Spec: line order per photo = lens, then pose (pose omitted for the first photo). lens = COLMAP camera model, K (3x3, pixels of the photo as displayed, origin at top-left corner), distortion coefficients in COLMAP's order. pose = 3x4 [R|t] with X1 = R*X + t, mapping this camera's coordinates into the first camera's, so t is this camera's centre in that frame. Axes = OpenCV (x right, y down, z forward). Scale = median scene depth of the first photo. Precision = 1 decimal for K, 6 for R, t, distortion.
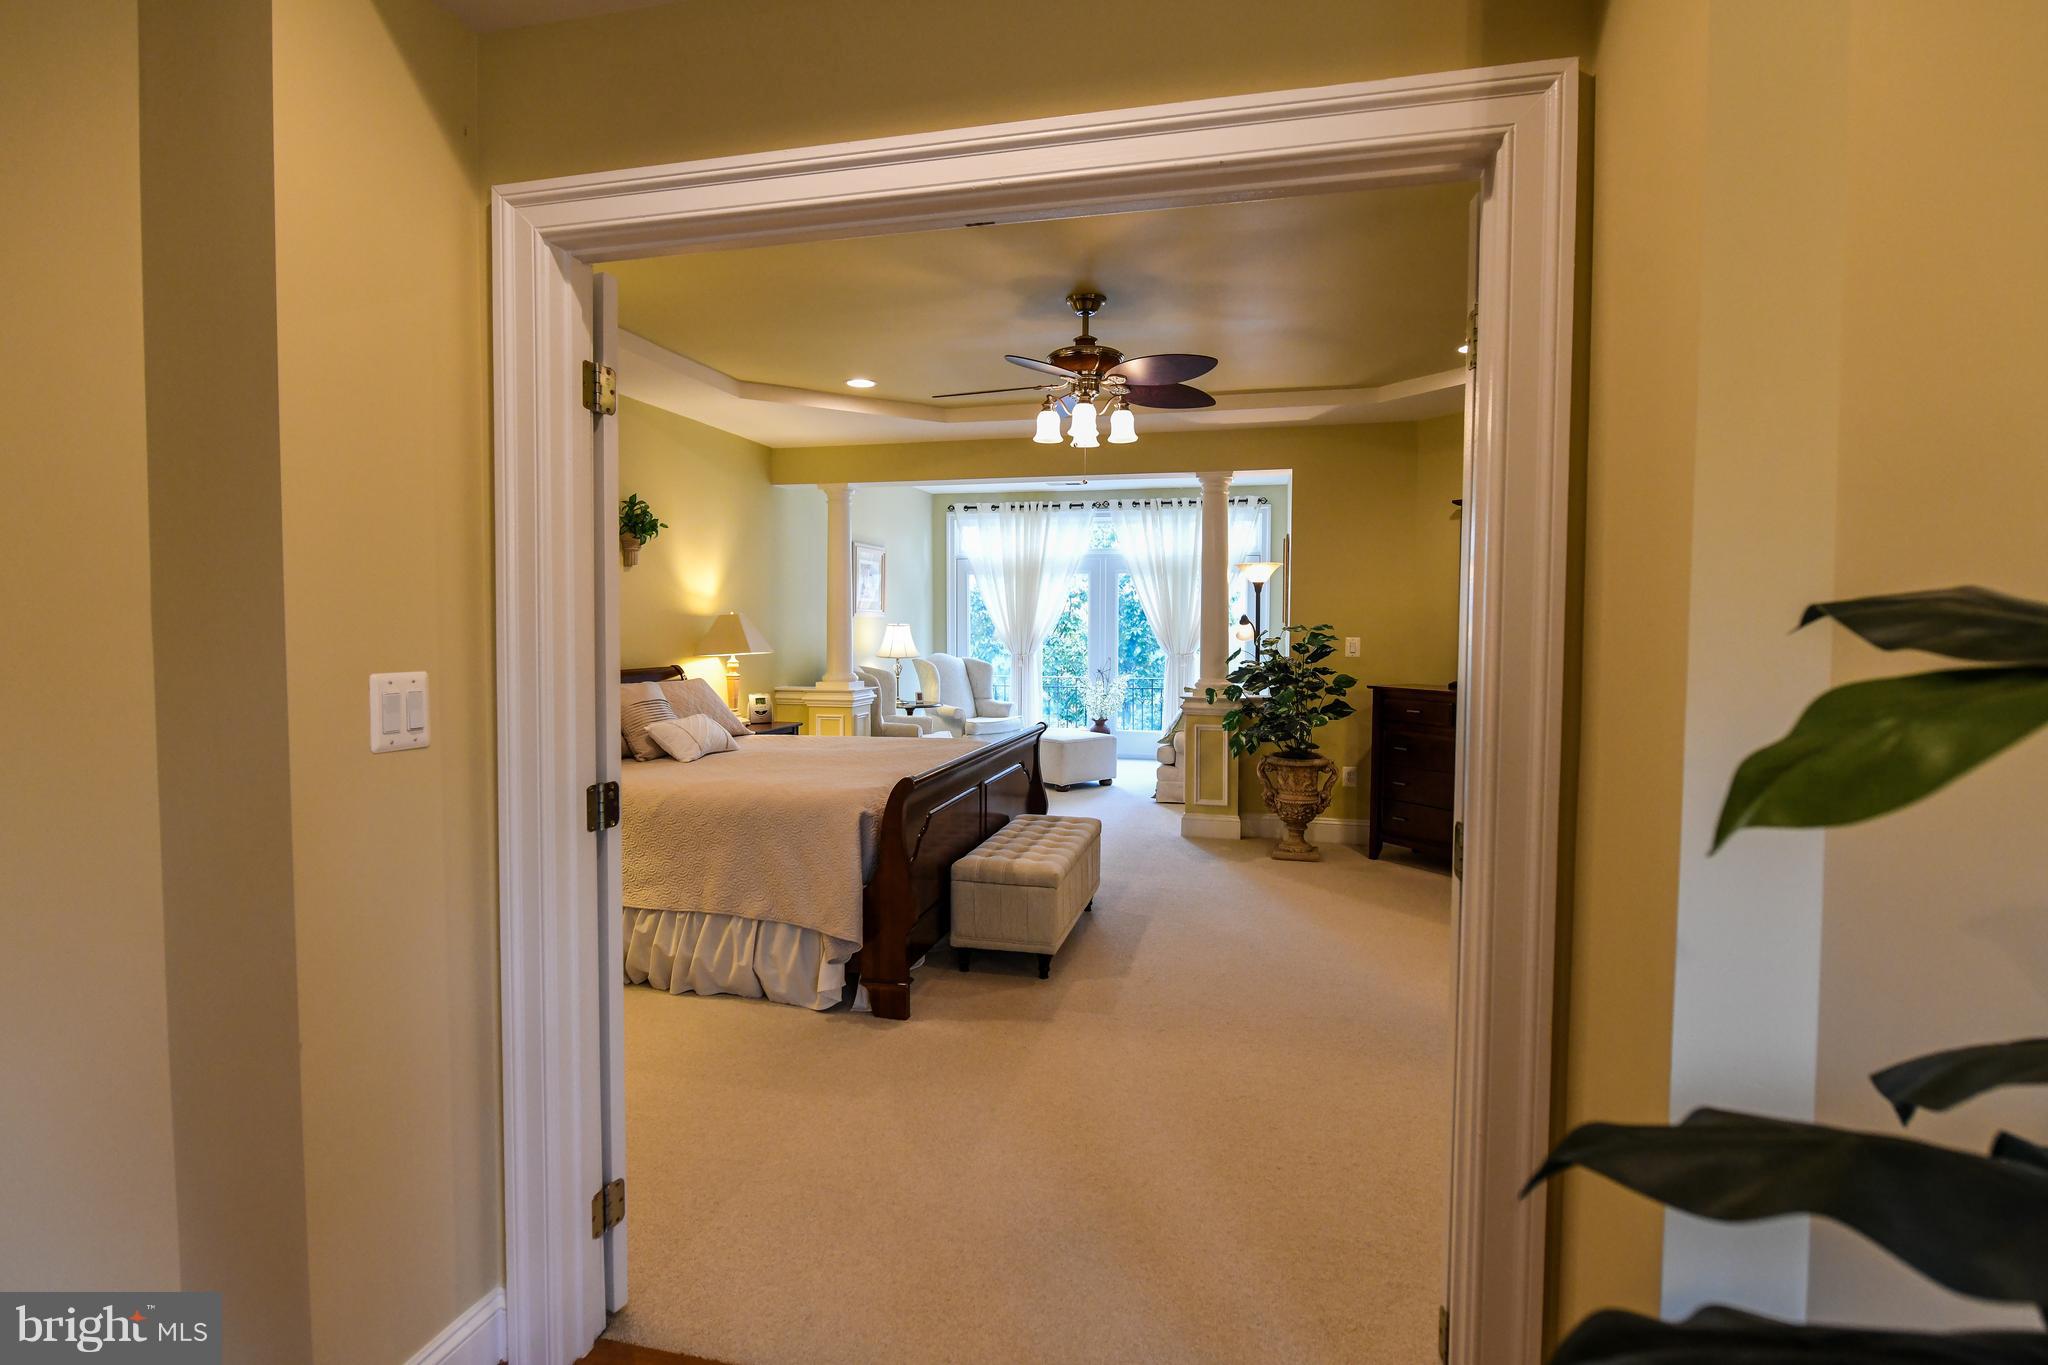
lens RADIAL K [[1018.6, 0, 1022.8], [0, 1018.6, 676.7], [0, 0, 1]] dist [-0.007346, -0.000406]
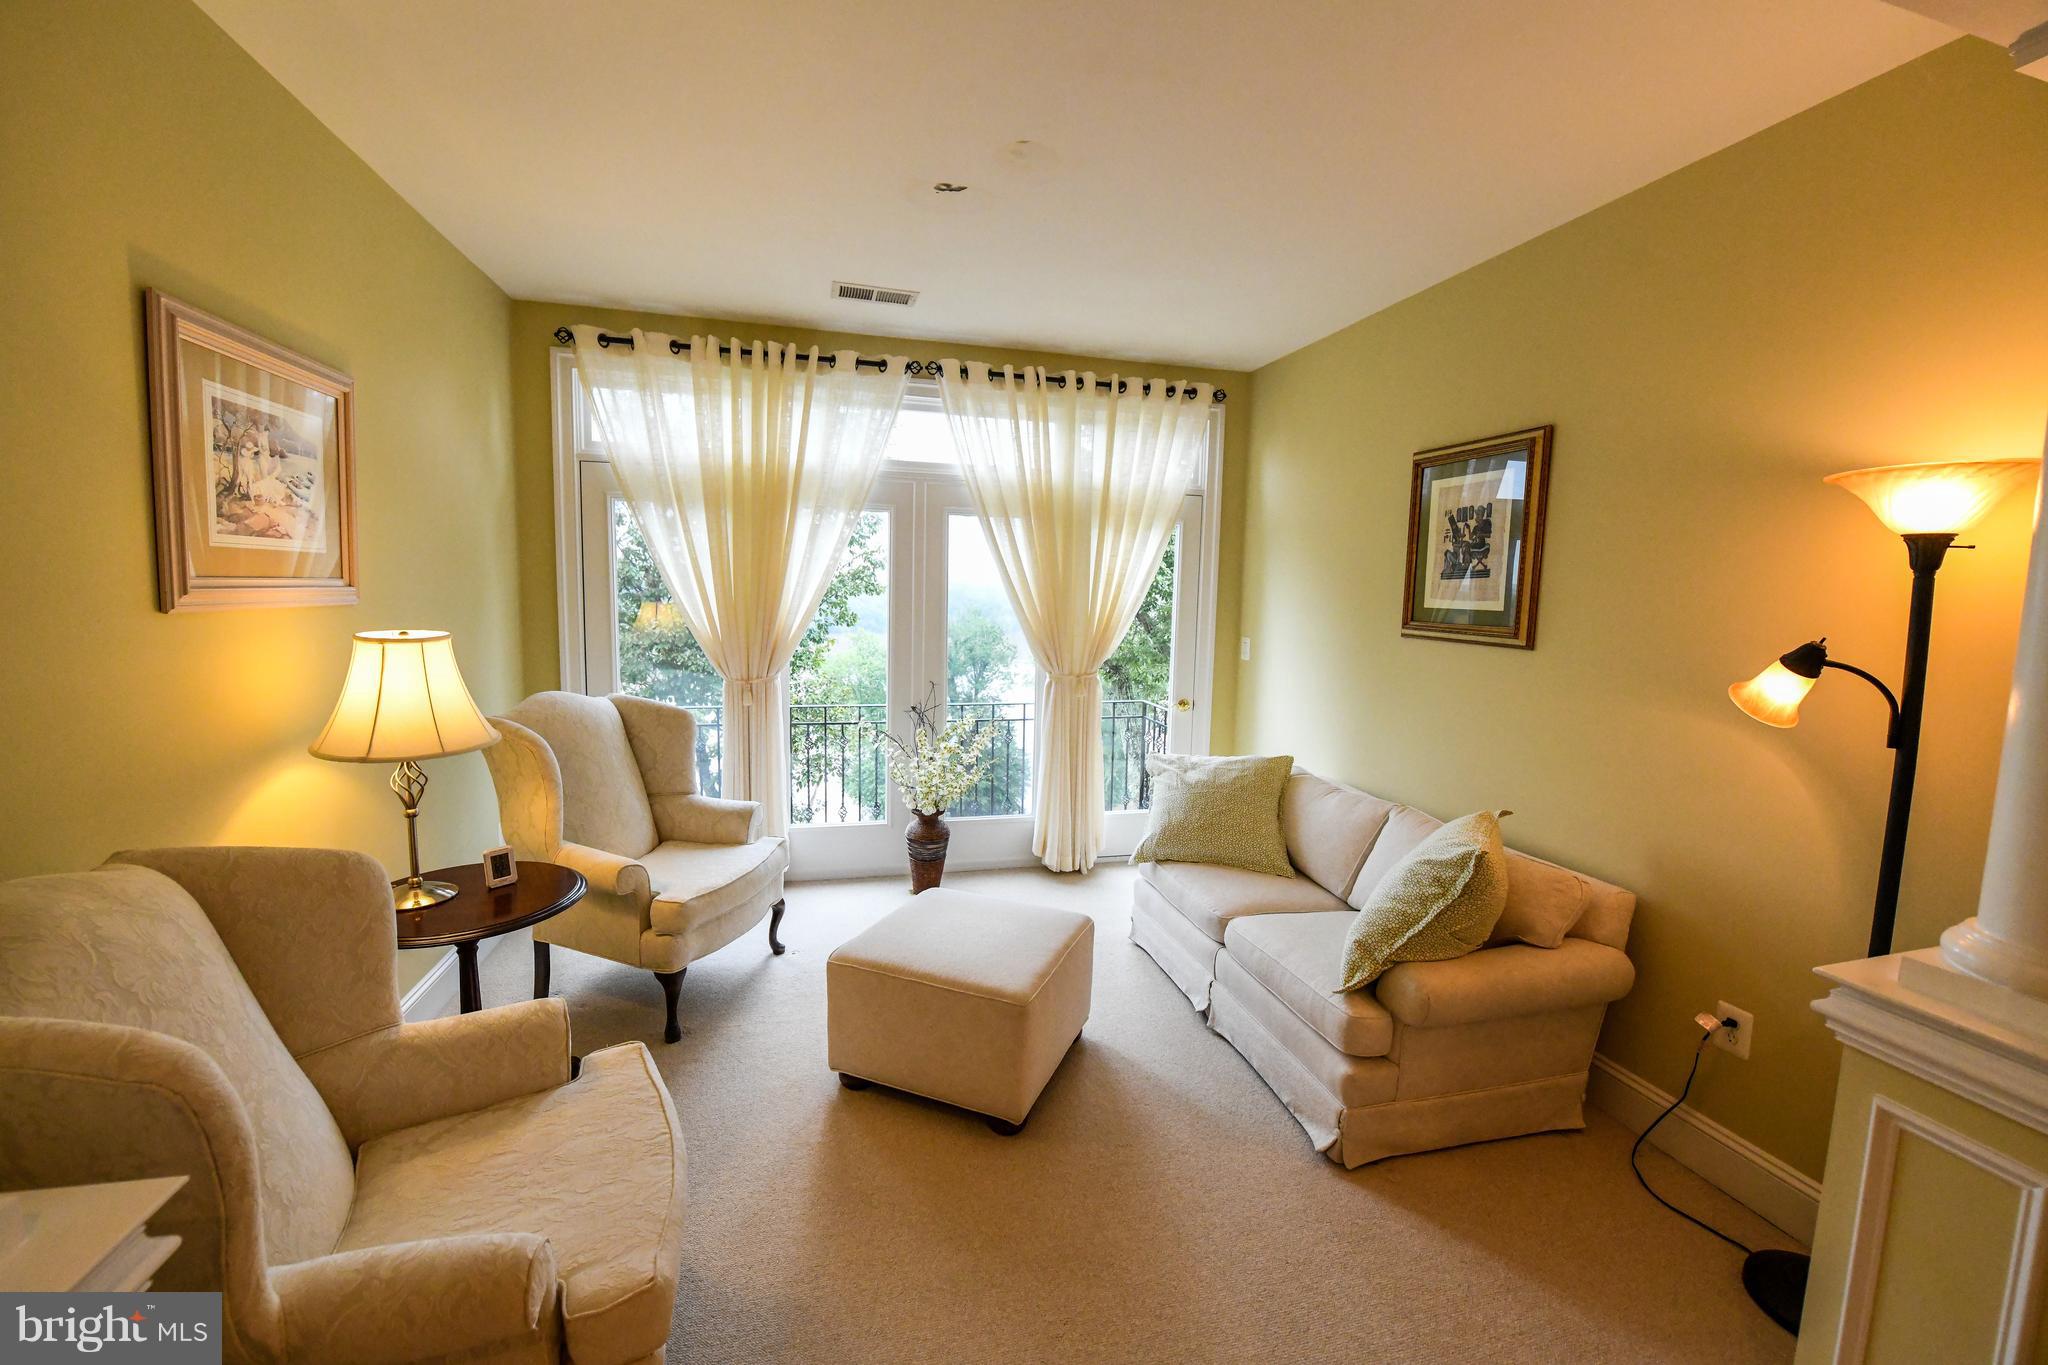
lens RADIAL K [[812.4, 0, 1026.4], [0, 812.4, 676.0], [0, 0, 1]] dist [-0.018302, -0.001358]
pose [[0.881550, -0.029264, 0.471182, -0.065240], [0.002553, 0.998358, 0.057231, -0.045636], [-0.472083, -0.049249, 0.880177, 0.634096]]
